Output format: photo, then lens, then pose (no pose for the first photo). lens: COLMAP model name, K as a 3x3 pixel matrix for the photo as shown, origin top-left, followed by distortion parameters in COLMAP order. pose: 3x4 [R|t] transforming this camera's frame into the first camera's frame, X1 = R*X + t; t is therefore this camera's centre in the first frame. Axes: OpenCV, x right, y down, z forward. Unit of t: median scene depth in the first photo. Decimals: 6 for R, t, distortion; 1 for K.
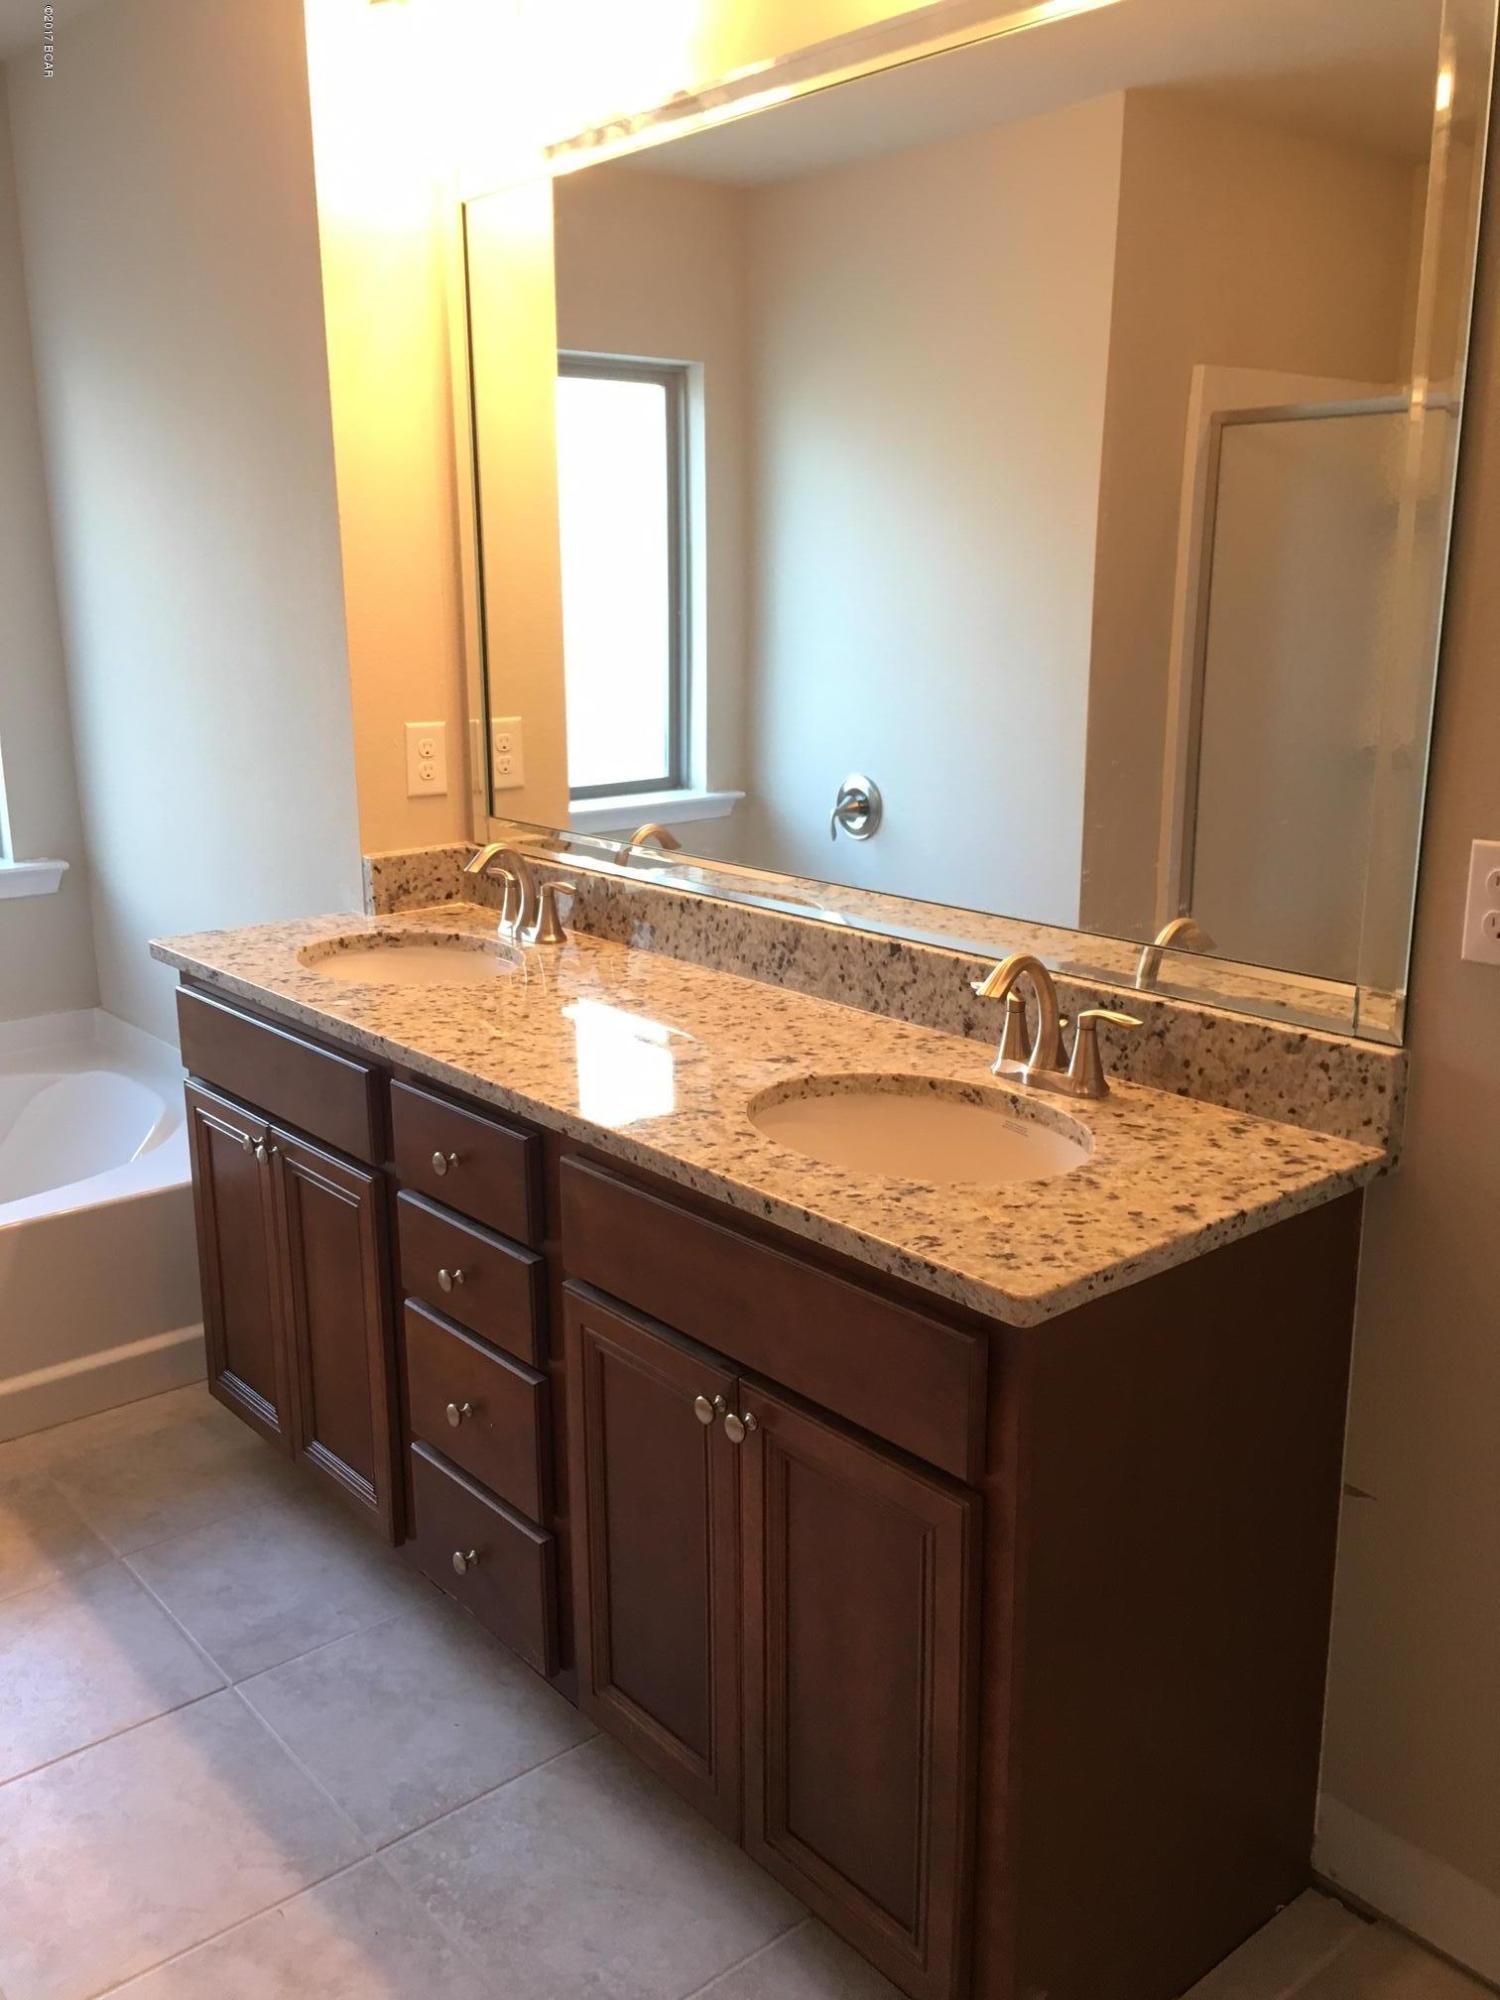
lens RADIAL K [[1696.3, 0, 742.2], [0, 1696.3, 996.1], [0, 0, 1]] dist [0.080314, -0.109906]
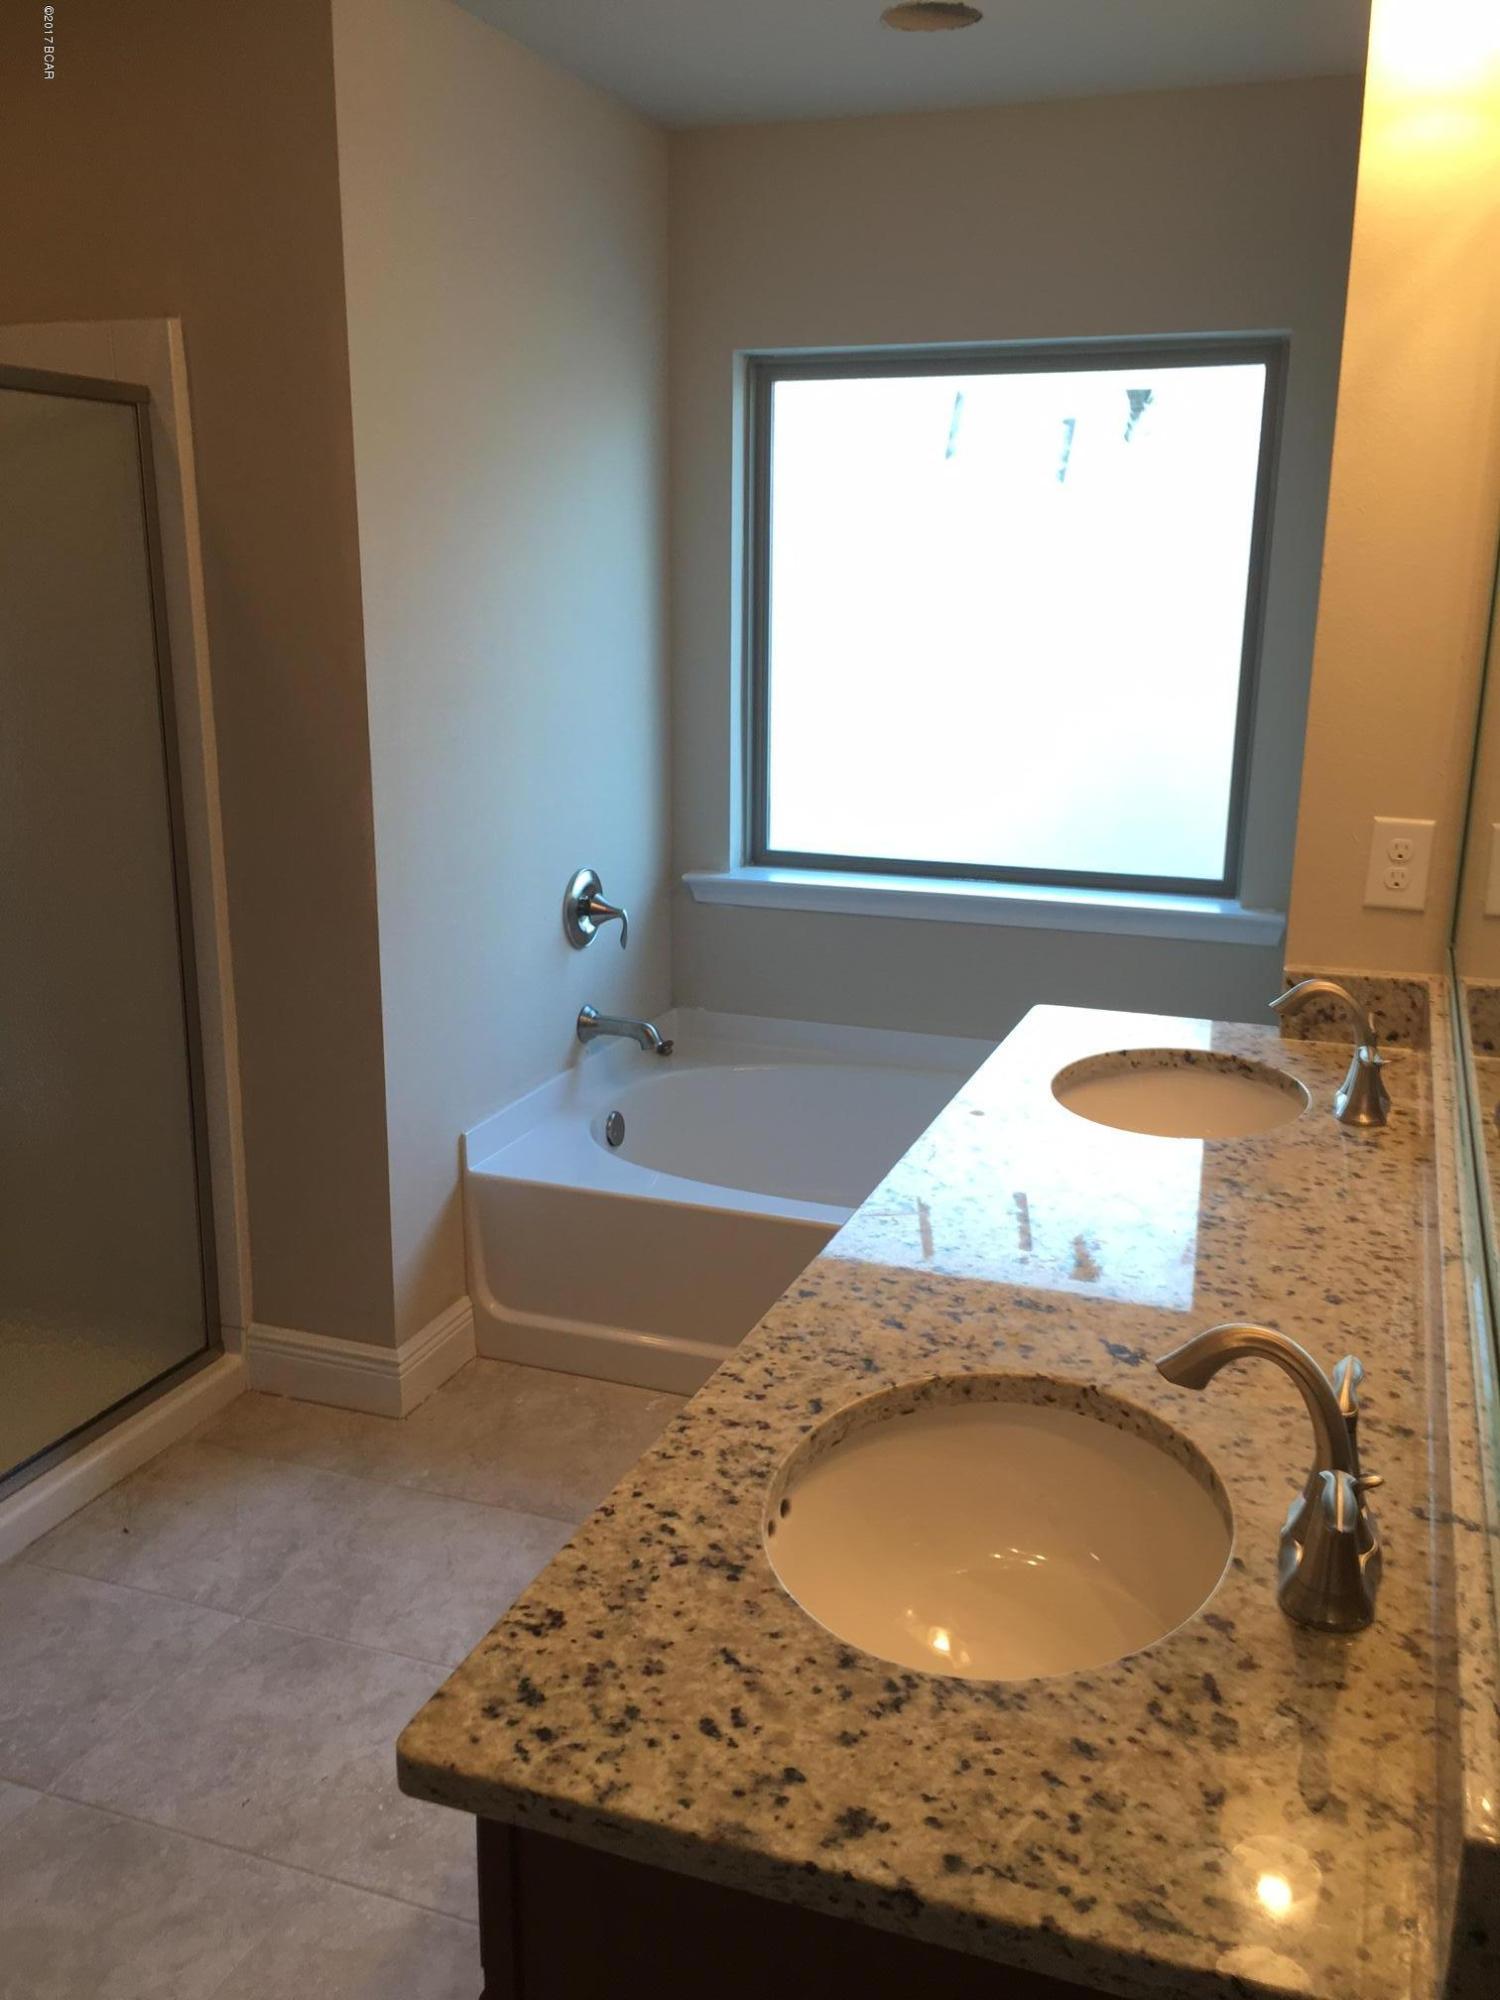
lens RADIAL K [[1696.3, 0, 751.0], [0, 1696.3, 1002.0], [0, 0, 1]] dist [0.080314, -0.109906]
pose [[0.505264, 0.221974, -0.833928, 0.602530], [-0.227976, 0.966356, 0.119096, -0.181897], [0.832307, 0.129940, 0.538870, 0.577040]]
